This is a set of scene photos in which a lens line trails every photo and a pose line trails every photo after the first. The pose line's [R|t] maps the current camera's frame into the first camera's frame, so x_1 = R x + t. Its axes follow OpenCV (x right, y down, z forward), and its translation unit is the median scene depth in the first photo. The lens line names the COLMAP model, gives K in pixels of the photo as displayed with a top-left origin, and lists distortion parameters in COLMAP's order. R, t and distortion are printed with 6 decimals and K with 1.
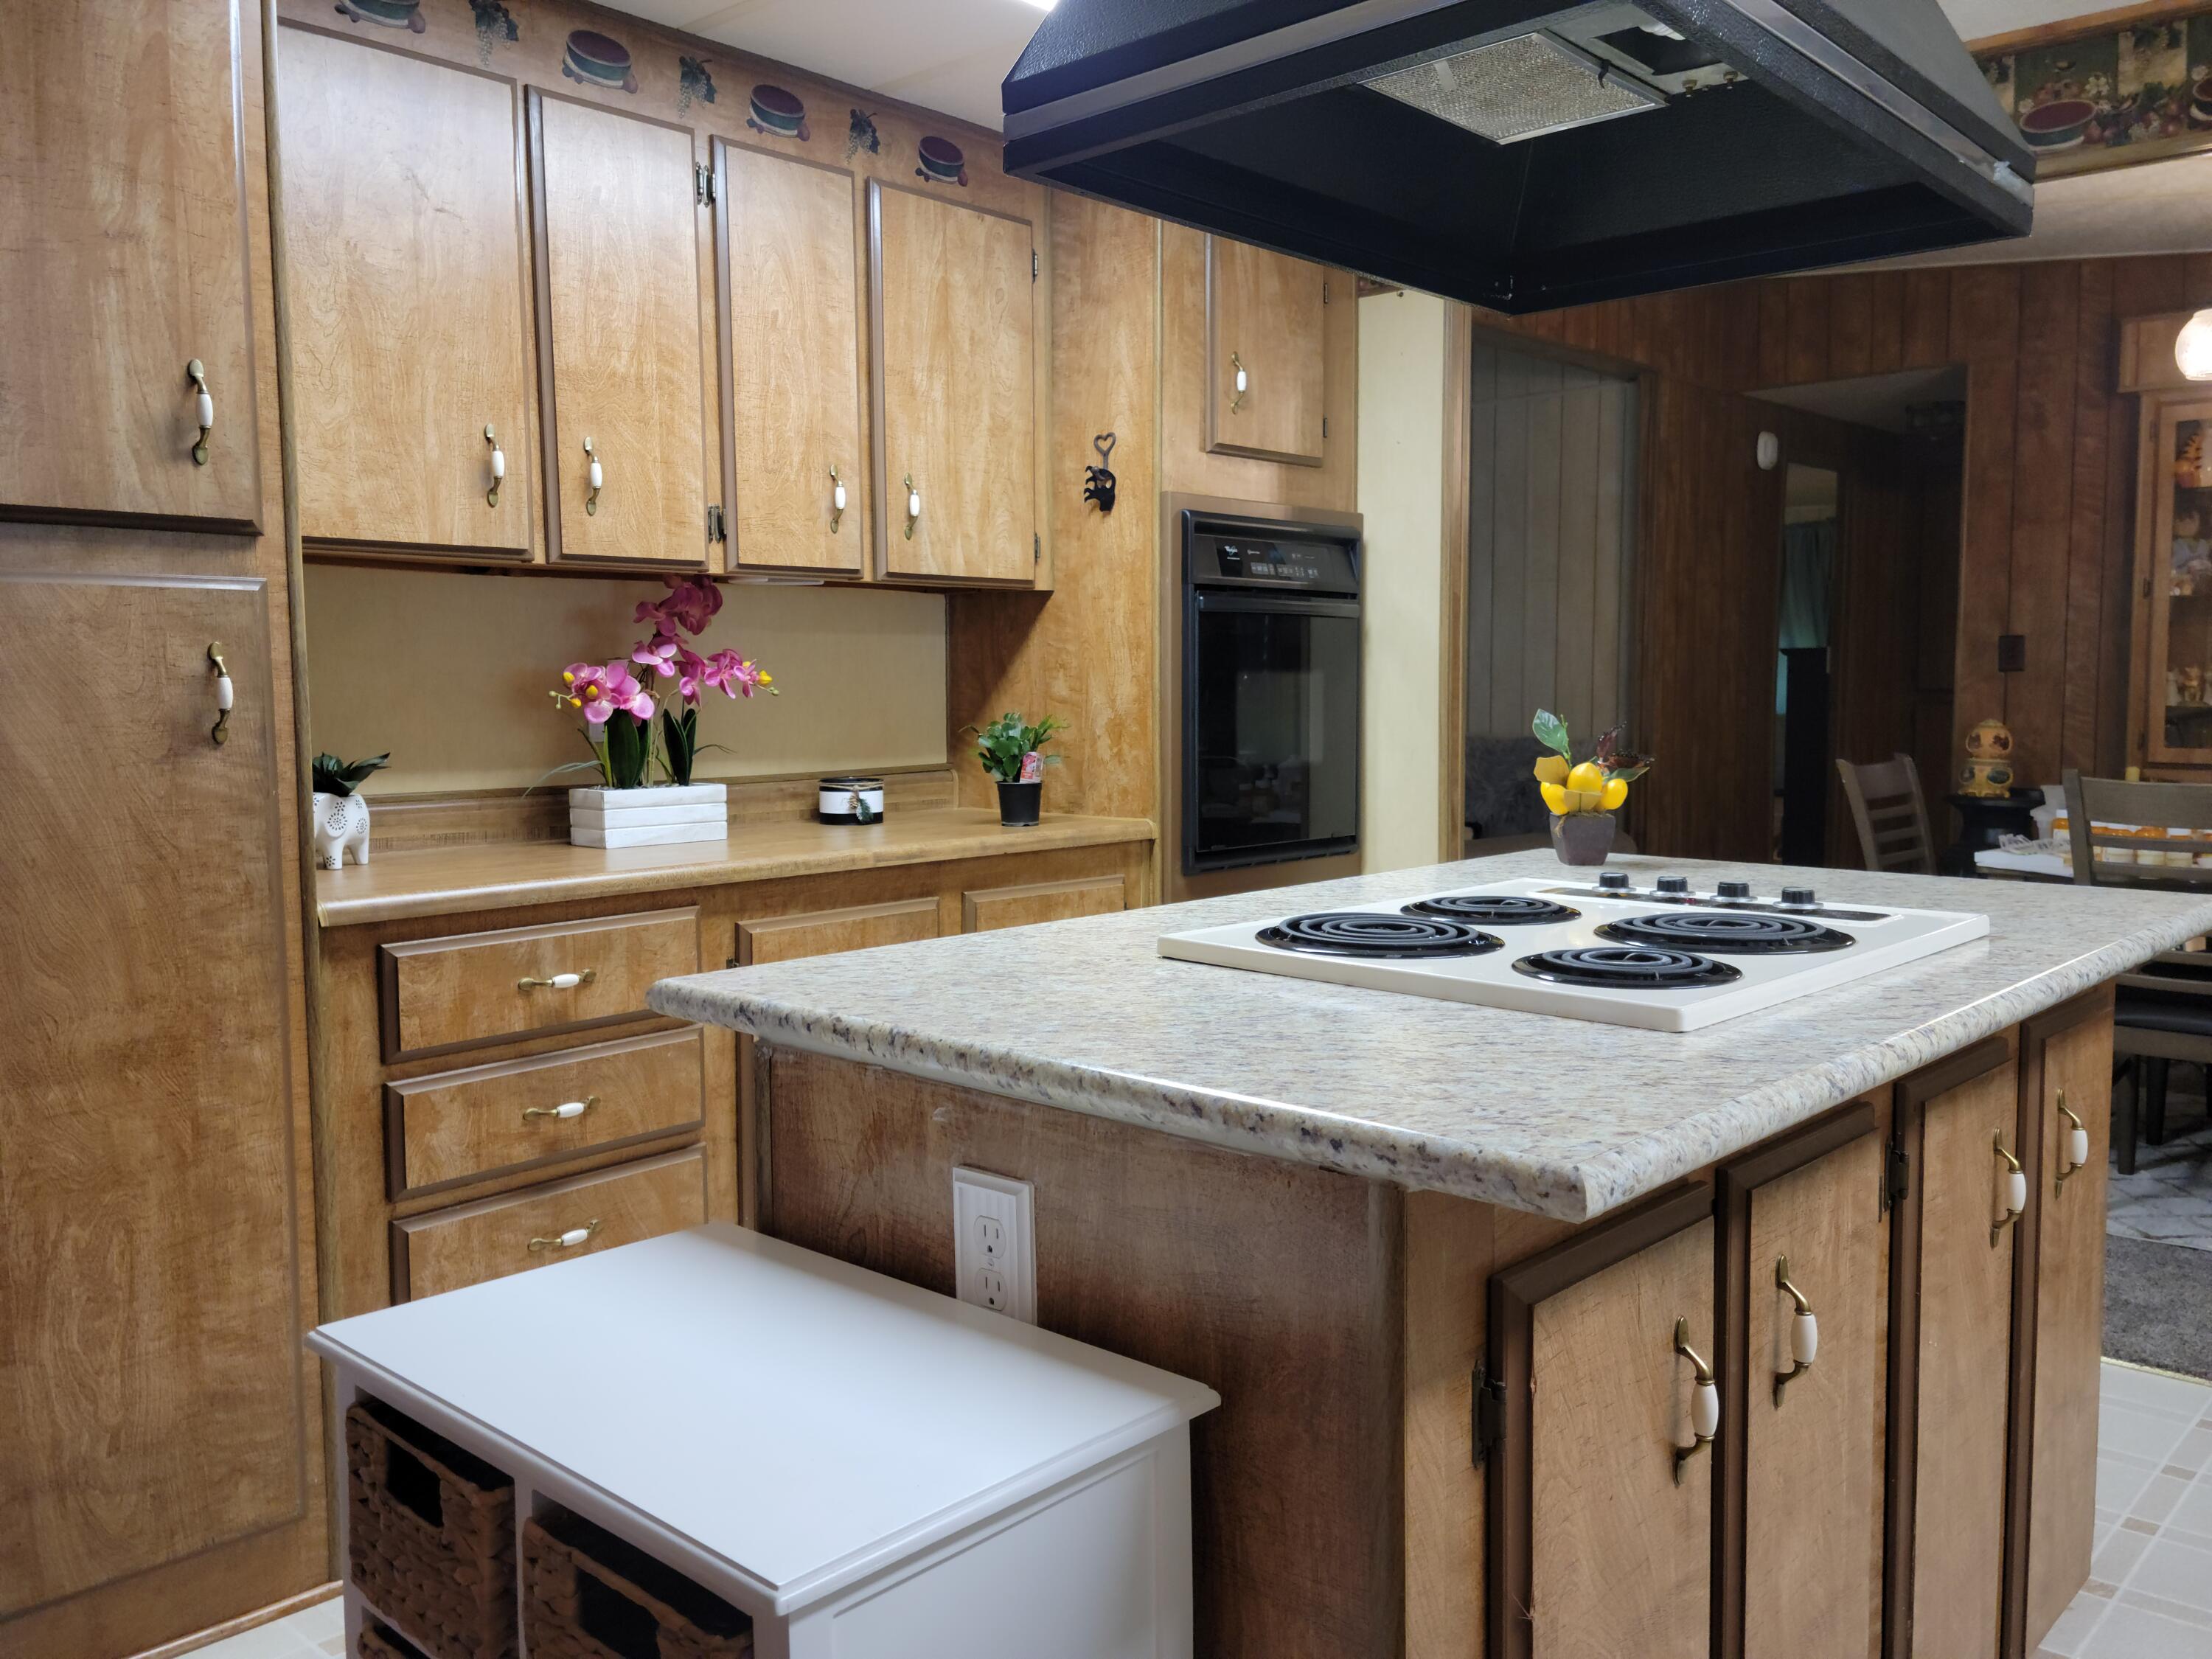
lens RADIAL K [[1764.8, 0, 1104.5], [0, 1764.8, 815.4], [0, 0, 1]] dist [0.086587, -0.098078]
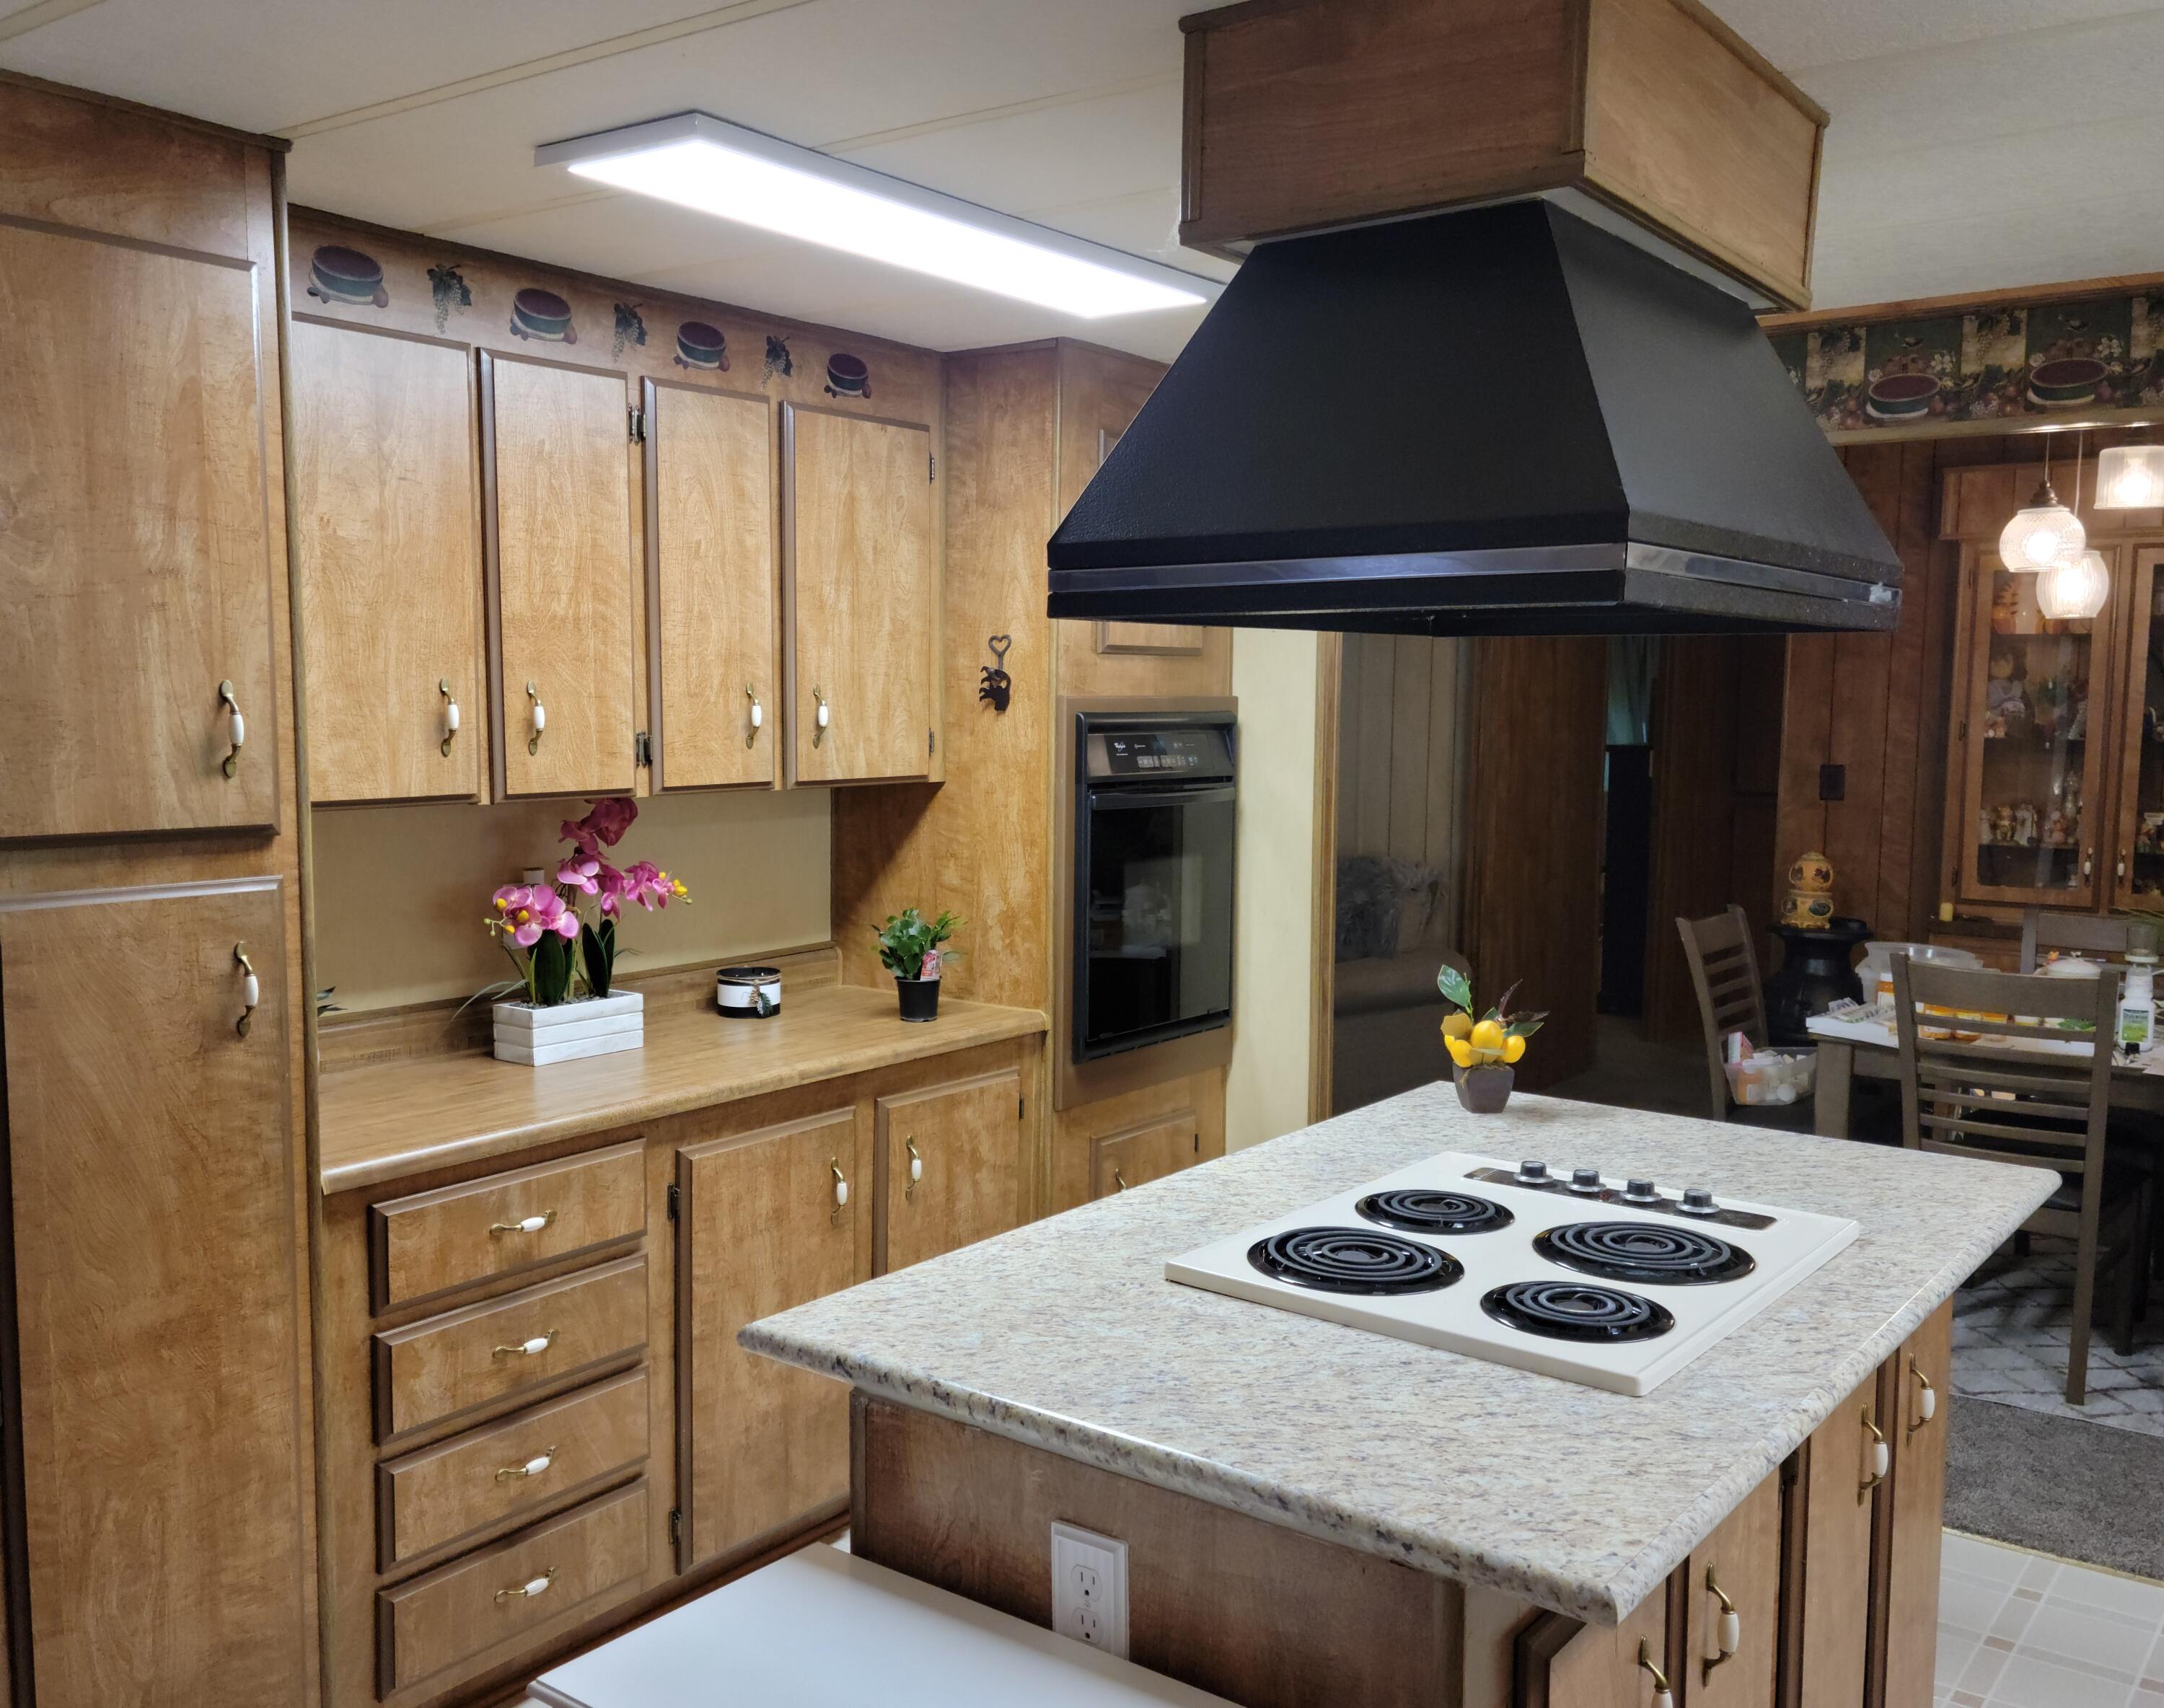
lens RADIAL K [[1907.7, 0, 1010.8], [0, 1907.7, 883.9], [0, 0, 1]] dist [0.083016, -0.069279]
pose [[0.996977, 0.002398, 0.077658, -0.096736], [-0.004190, 0.999728, 0.022925, -0.118588], [-0.077582, -0.023181, 0.996716, -0.130003]]
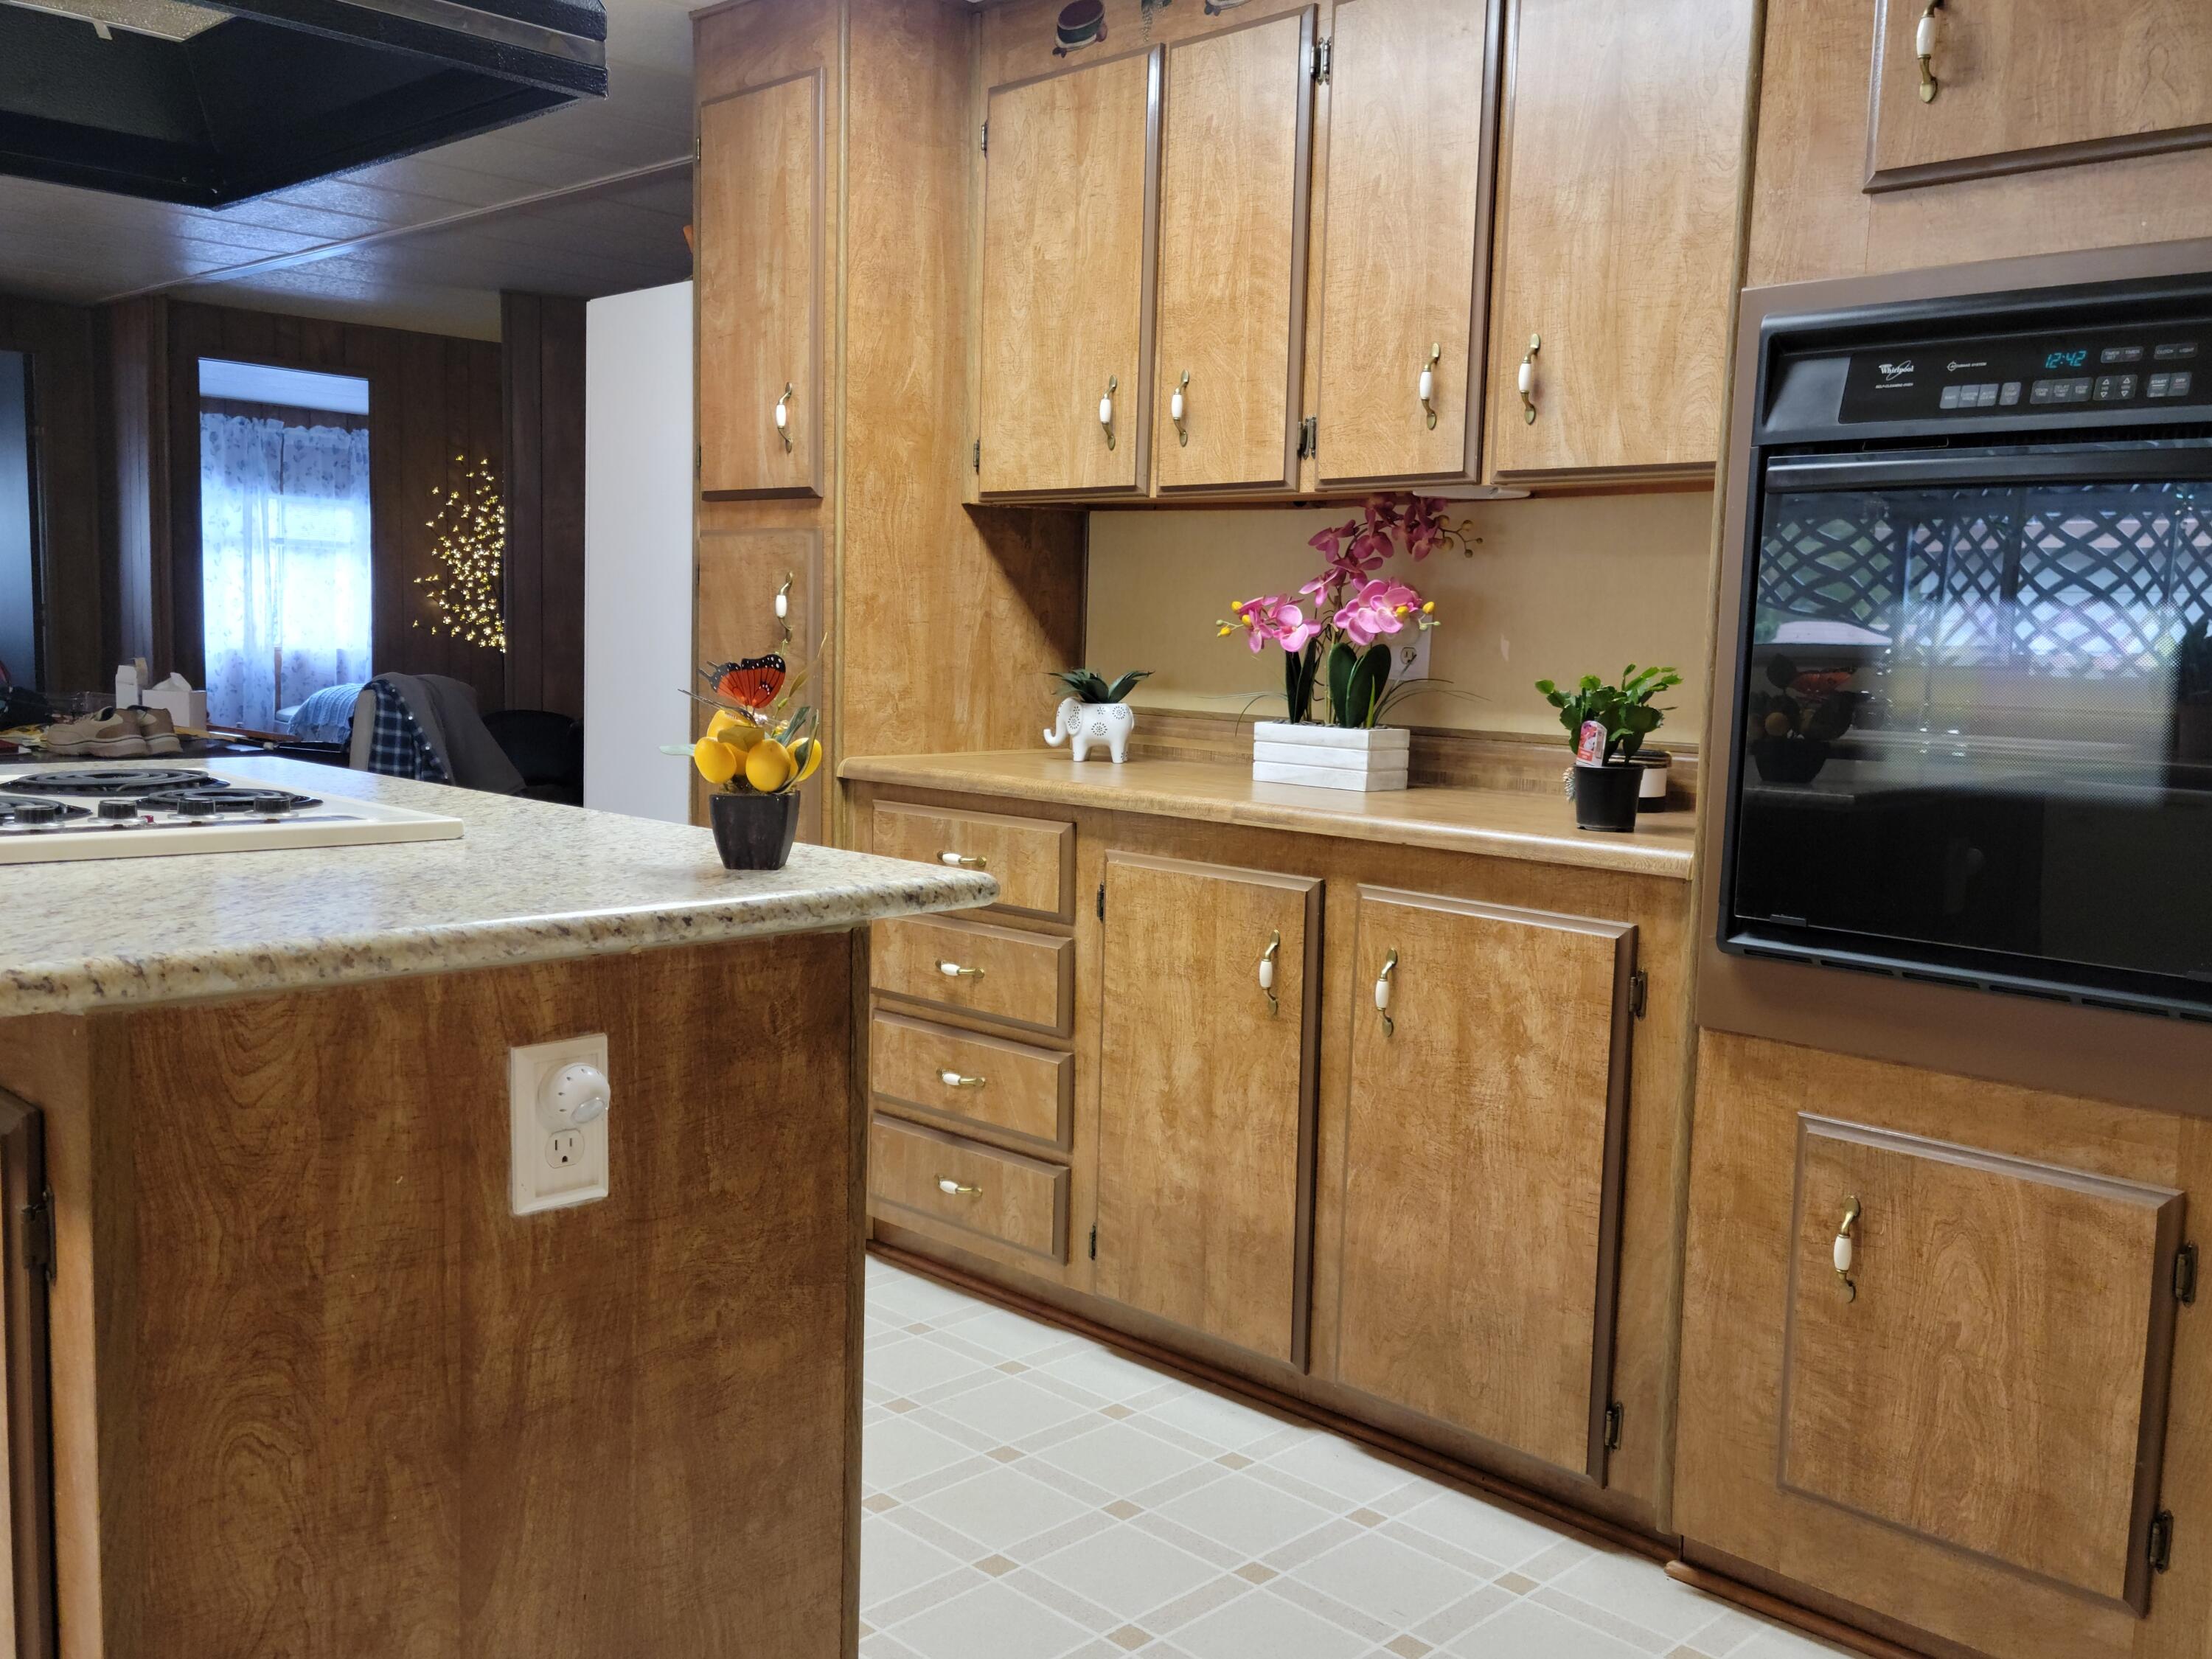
lens RADIAL K [[1921.8, 0, 1099.3], [0, 1921.8, 848.5], [0, 0, 1]] dist [0.050556, -0.002494]
pose [[-0.034303, 0.118681, -0.992340, 0.831084], [-0.106390, 0.986848, 0.121702, -0.068383], [0.993733, 0.109750, -0.021225, 0.984253]]
